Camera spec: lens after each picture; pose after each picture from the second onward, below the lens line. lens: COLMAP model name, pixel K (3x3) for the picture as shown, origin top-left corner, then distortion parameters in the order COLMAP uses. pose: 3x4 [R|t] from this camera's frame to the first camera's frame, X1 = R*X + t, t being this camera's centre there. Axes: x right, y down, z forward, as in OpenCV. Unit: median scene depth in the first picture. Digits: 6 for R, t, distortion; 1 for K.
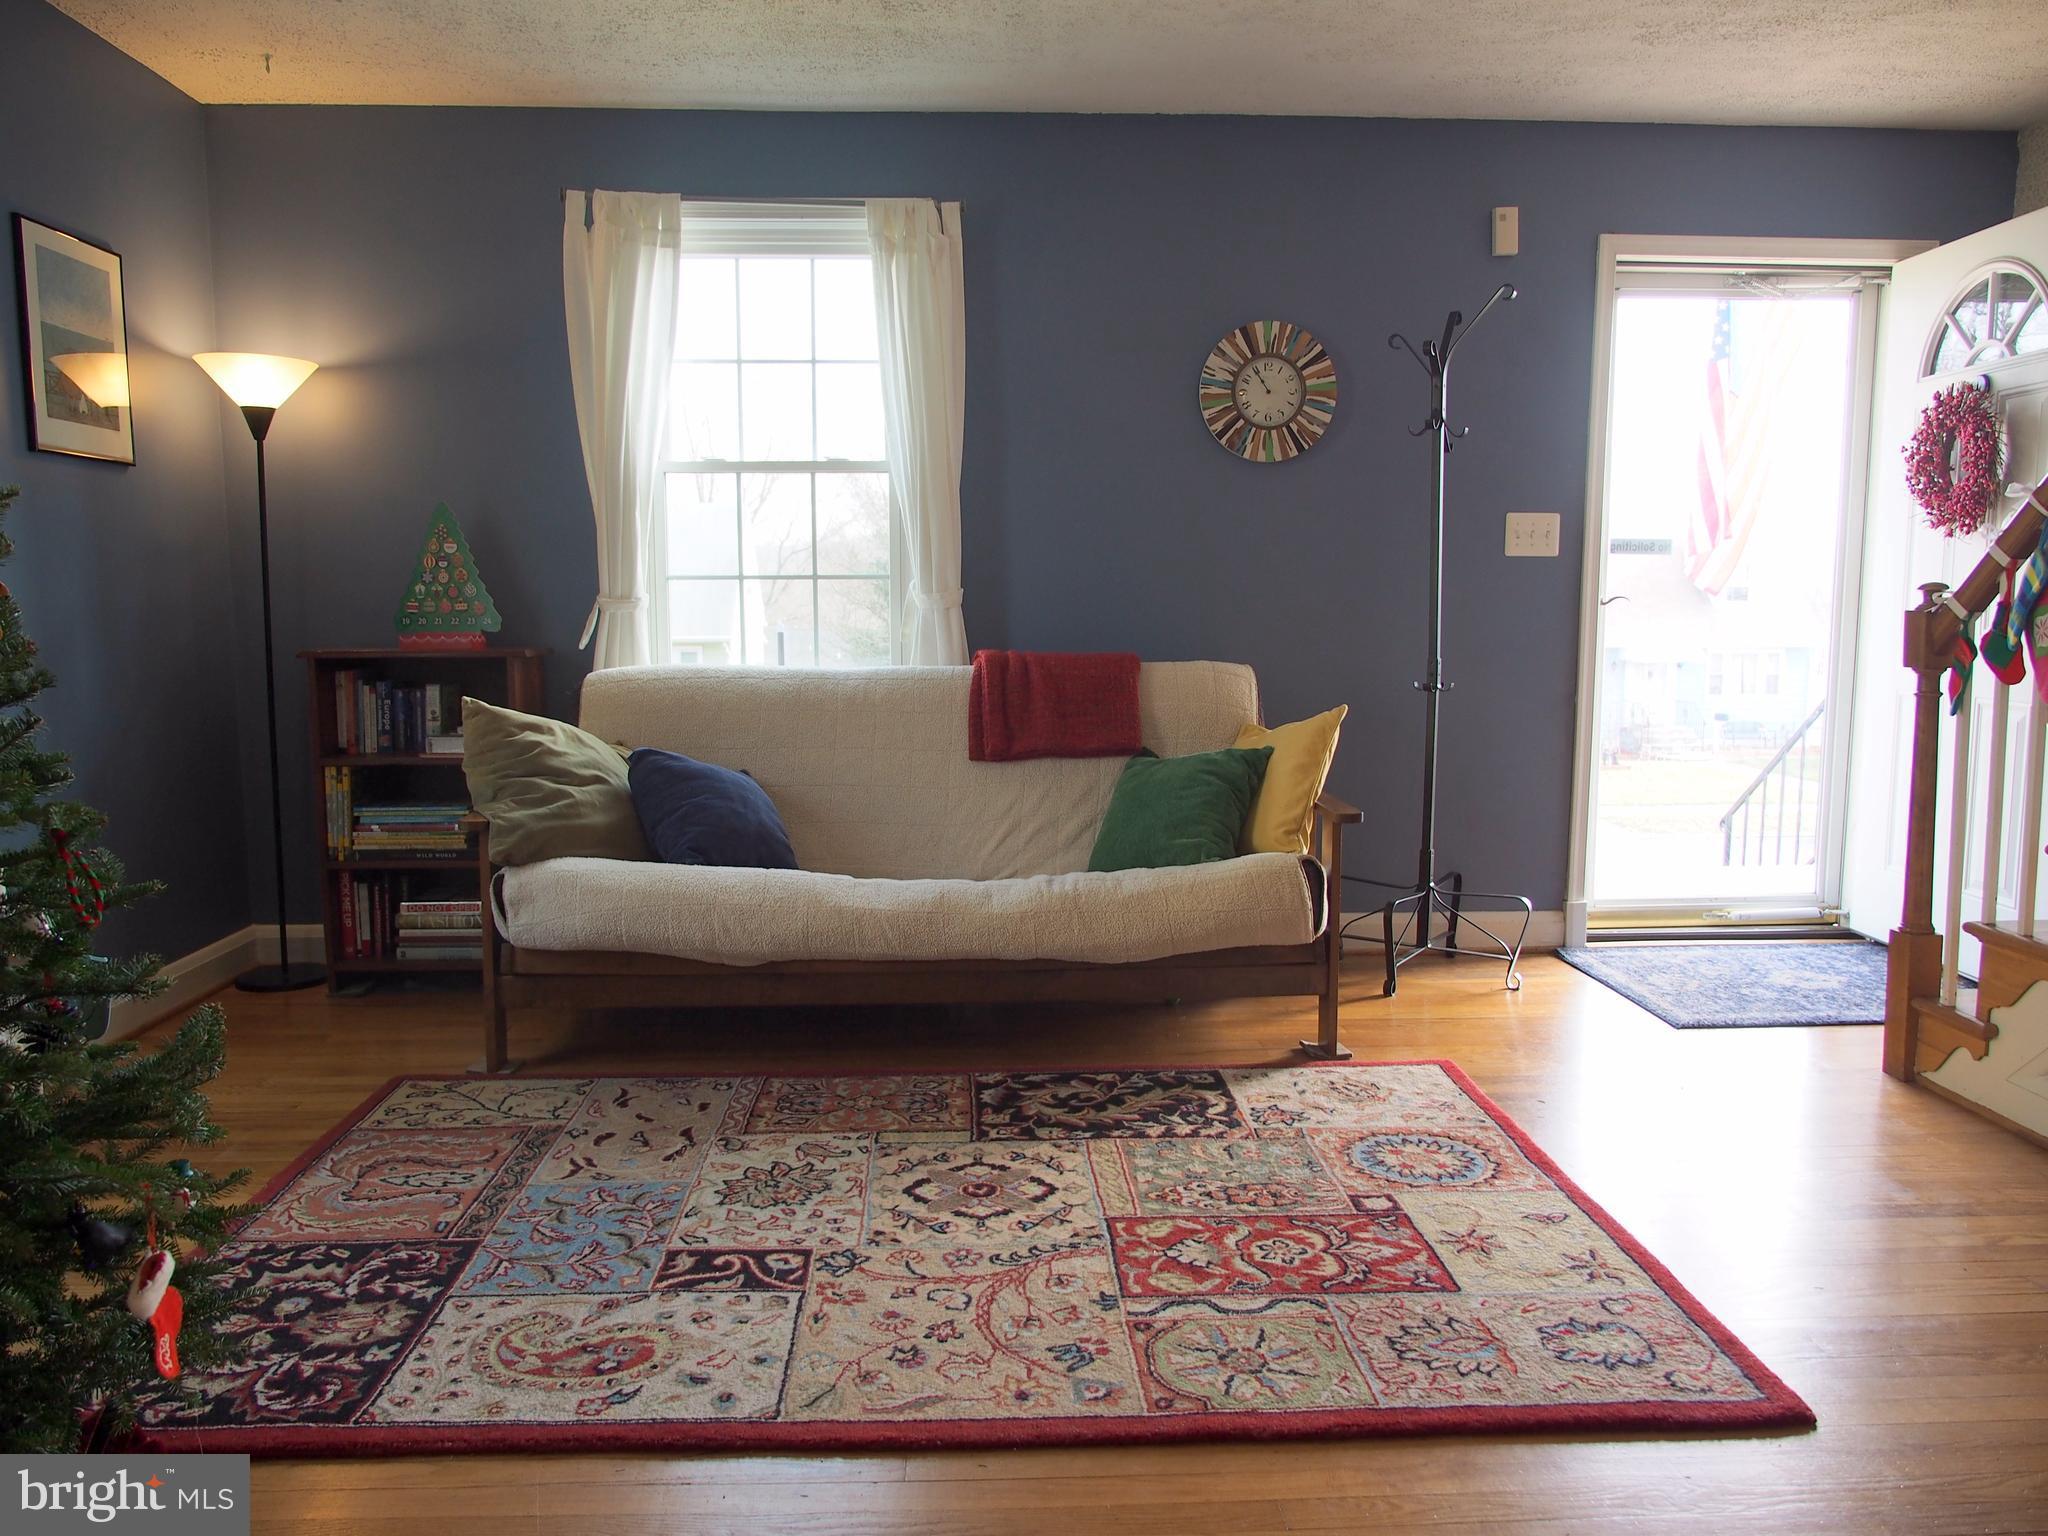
lens RADIAL K [[1480.5, 0, 1020.1], [0, 1480.5, 767.5], [0, 0, 1]] dist [-0.029990, 0.013613]
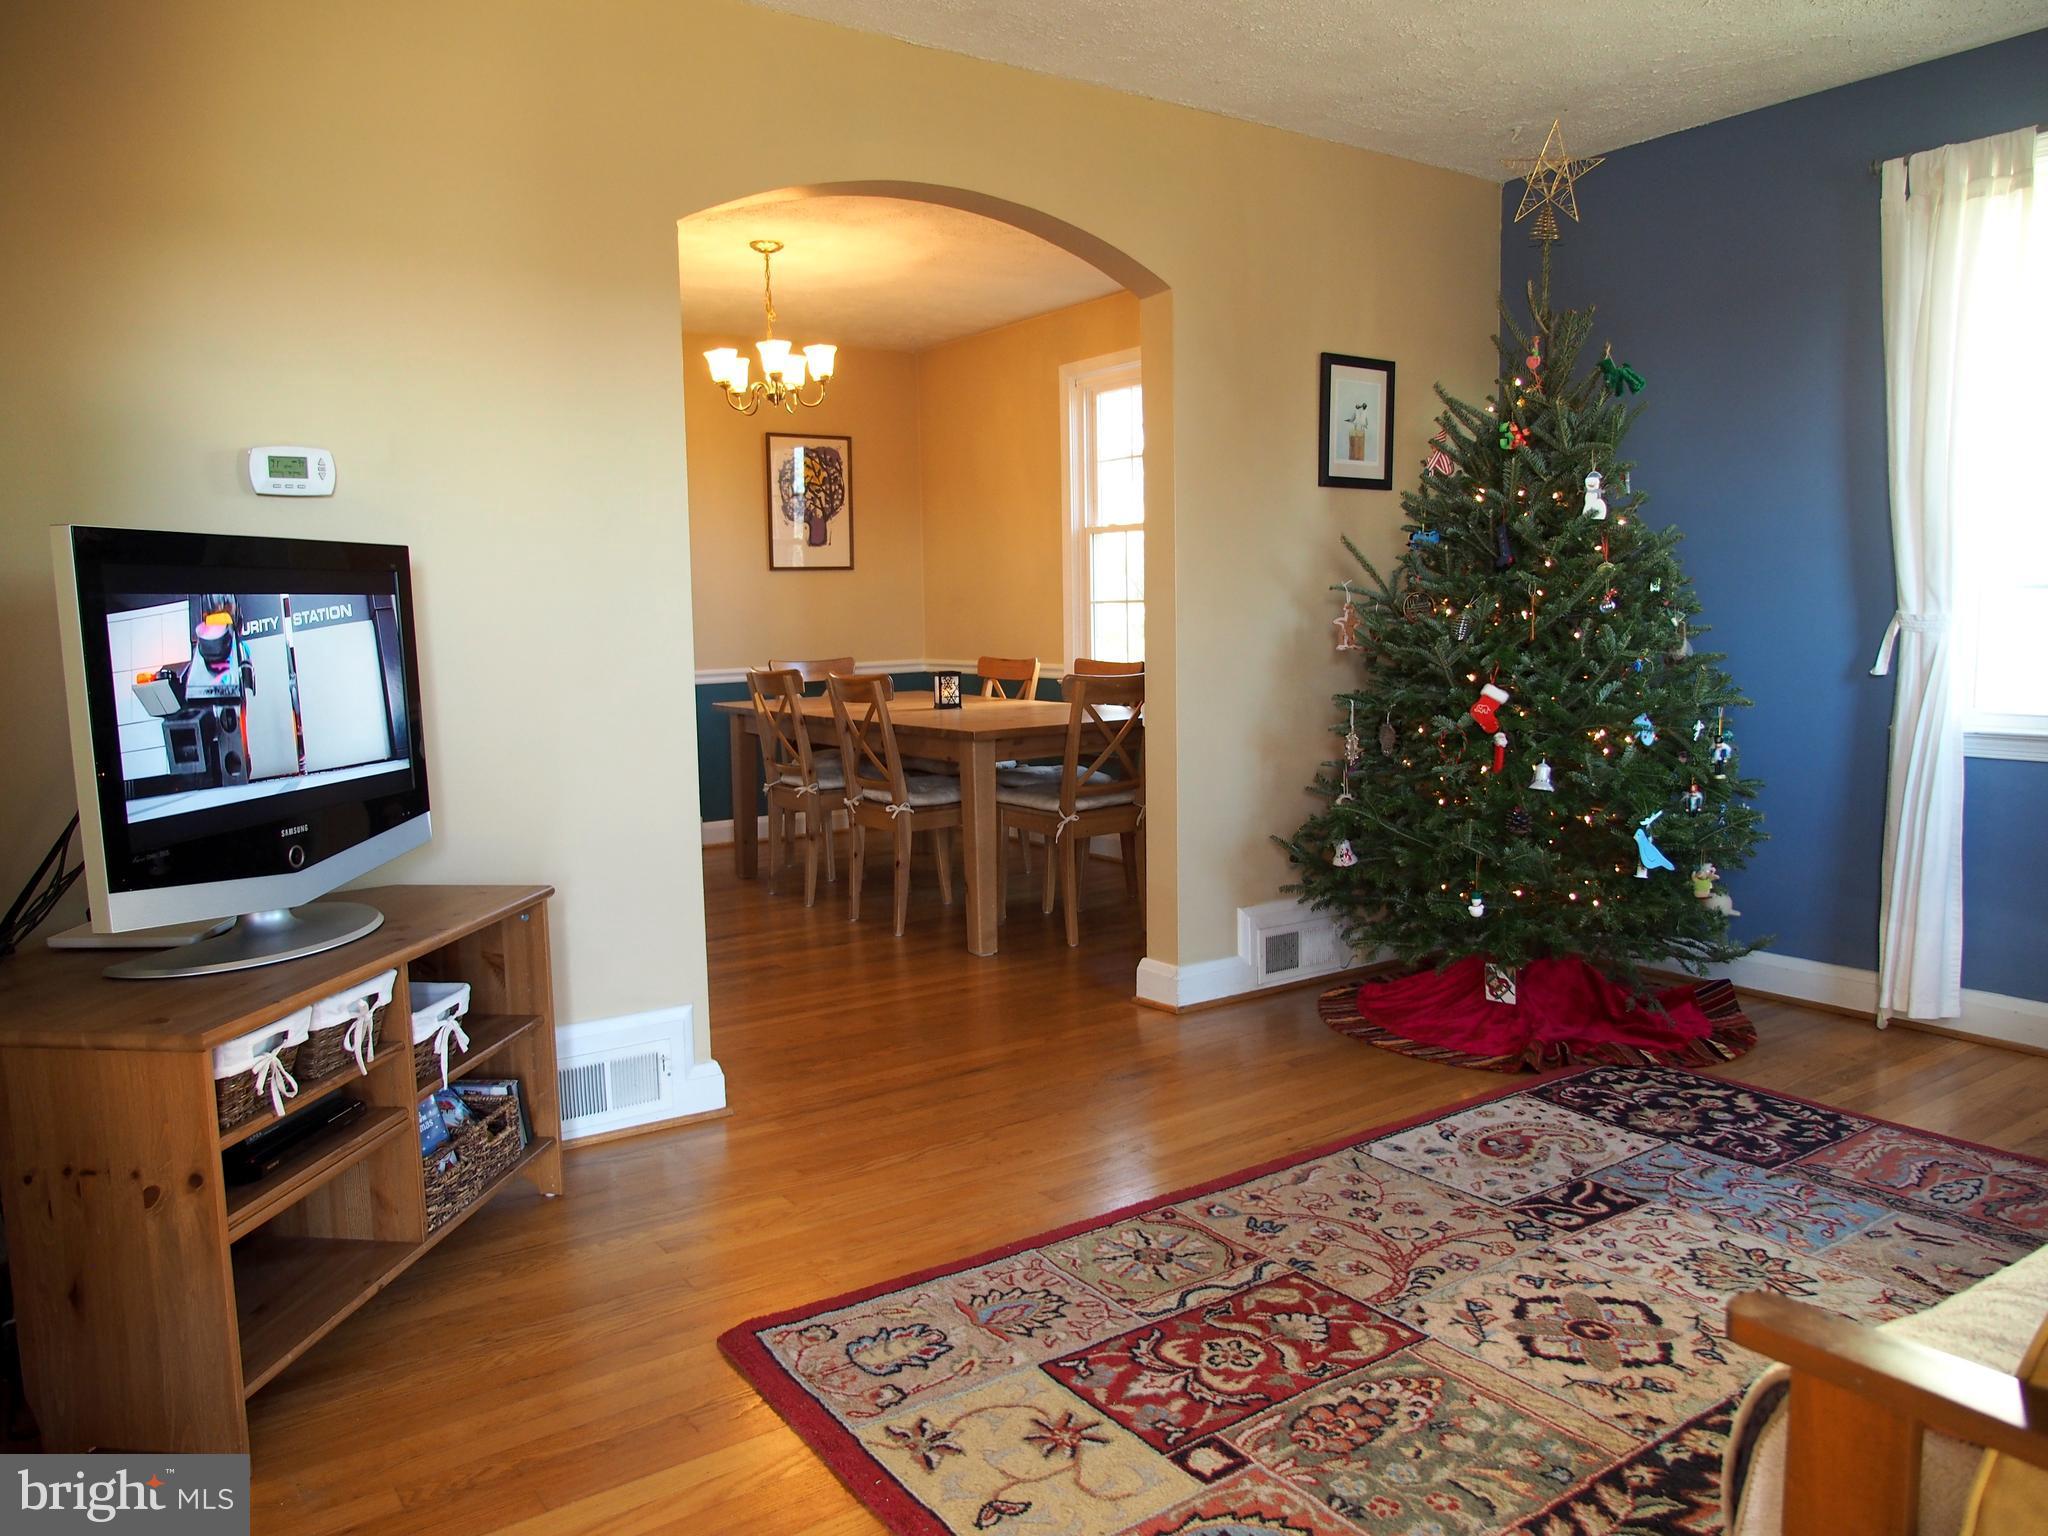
lens RADIAL K [[1480.5, 0, 1020.1], [0, 1480.5, 767.5], [0, 0, 1]] dist [-0.029990, 0.013613]
pose [[-0.847487, 0.073281, -0.525733, 0.749306], [-0.043228, 0.977607, 0.205950, -0.211591], [0.529053, 0.197267, -0.825342, 1.630867]]
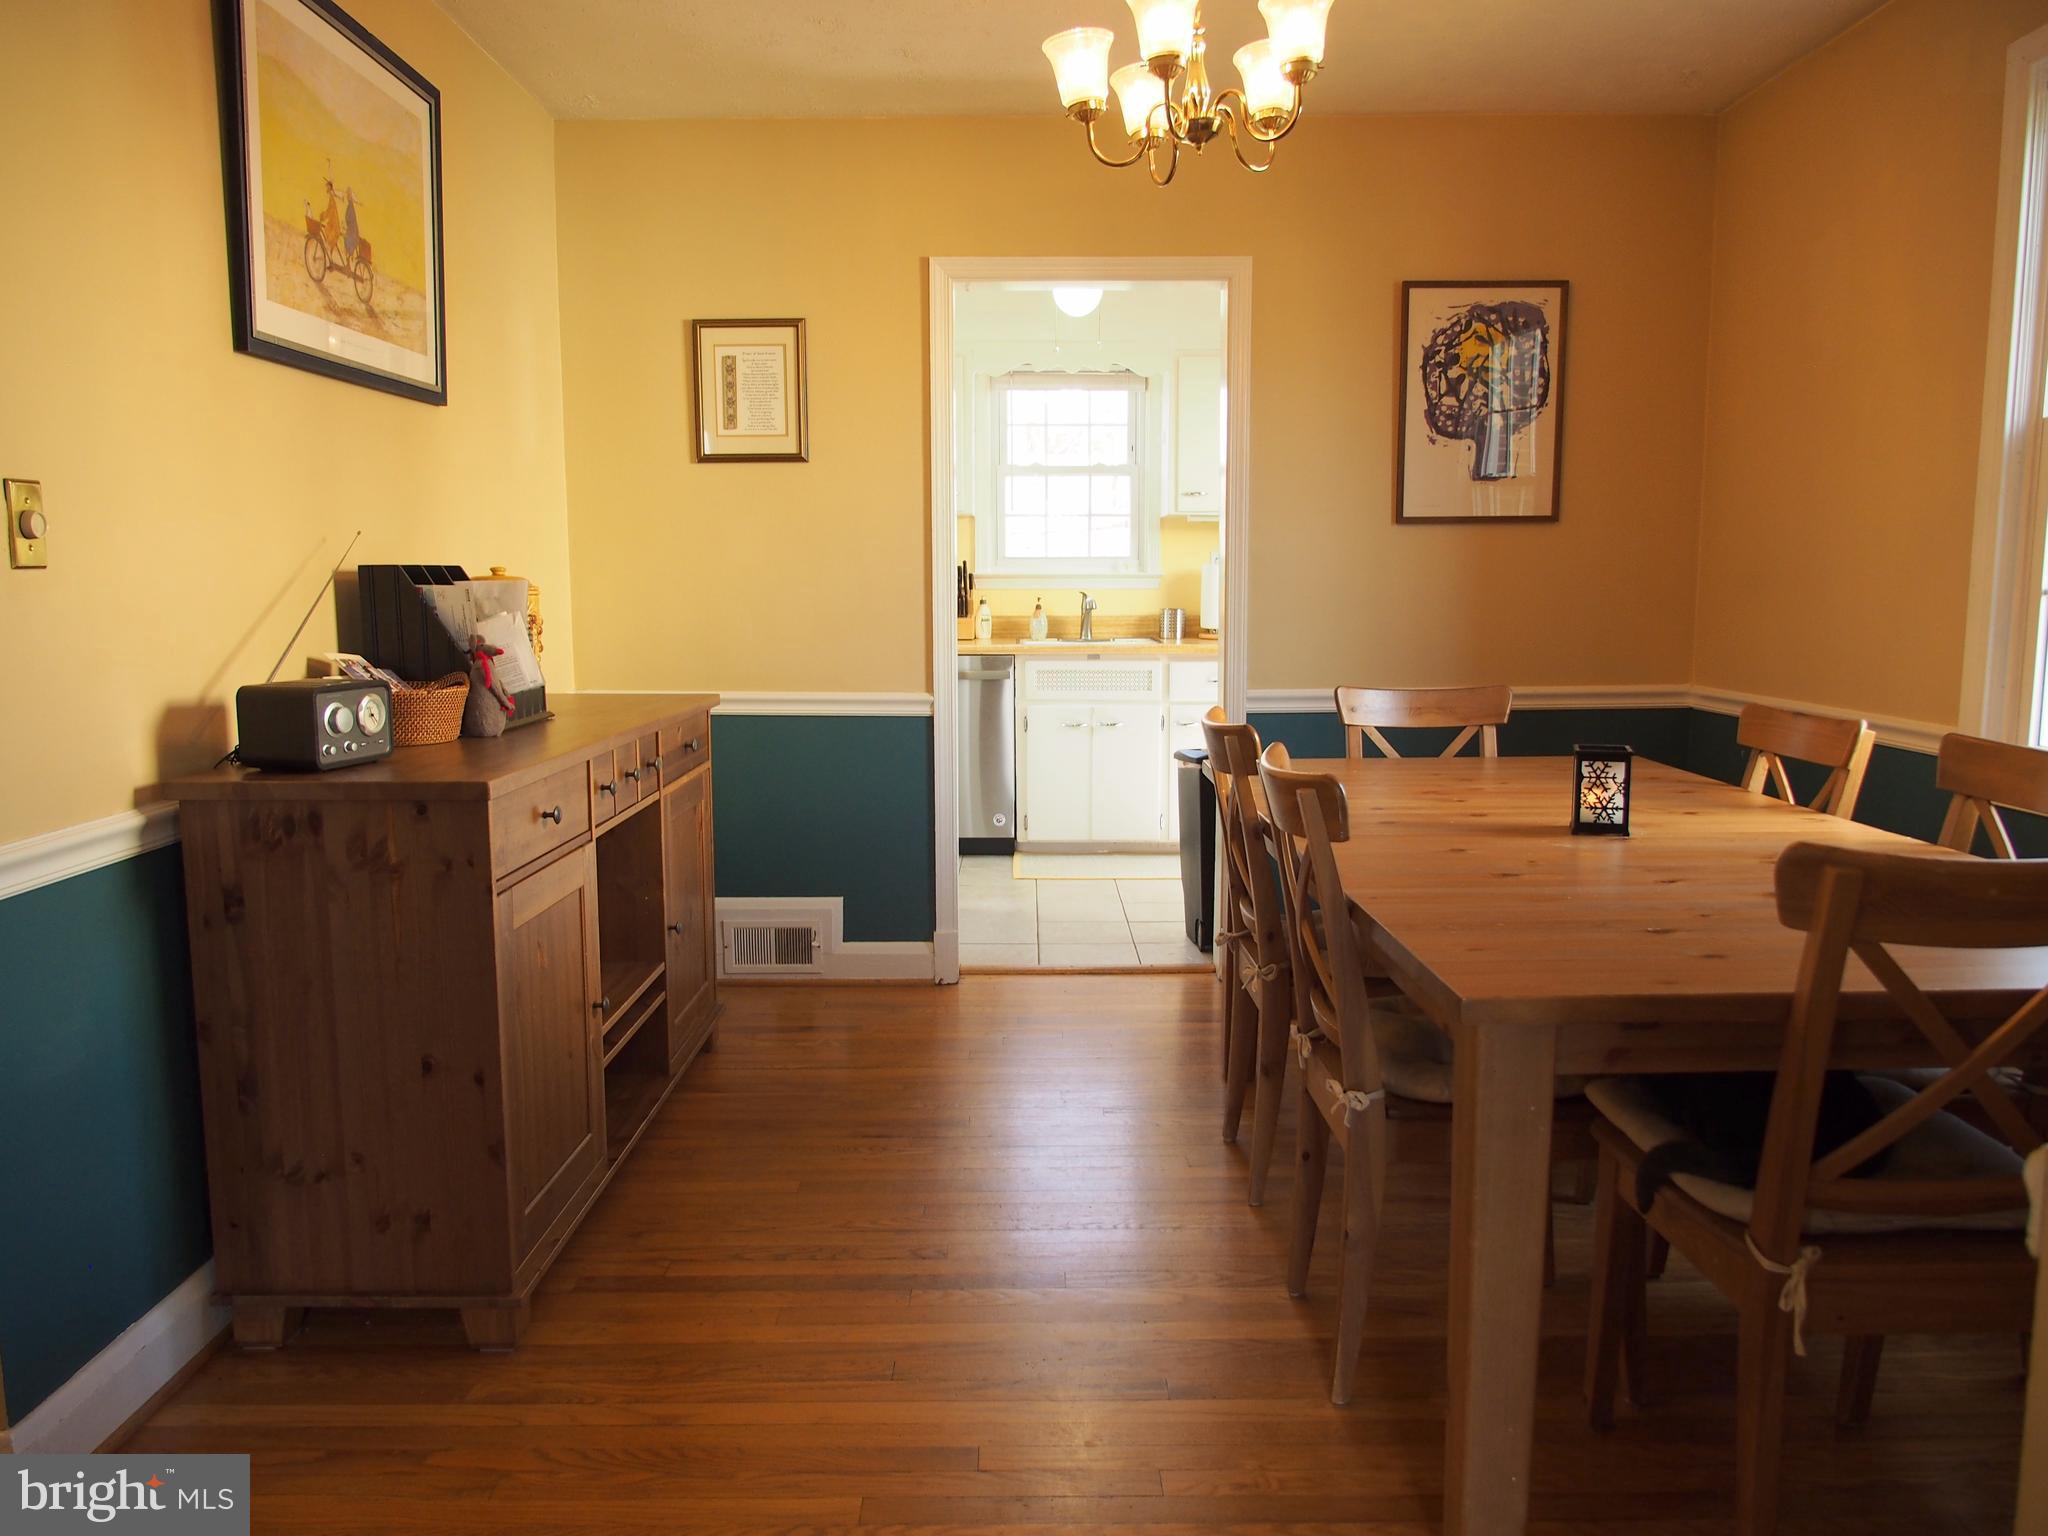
lens RADIAL K [[1480.5, 0, 1020.1], [0, 1480.5, 767.5], [0, 0, 1]] dist [-0.029990, 0.013613]
pose [[-0.999085, 0.000423, 0.042766, -0.062968], [0.010673, 0.970781, 0.239730, -0.103976], [-0.041415, 0.239967, -0.969897, 0.573343]]
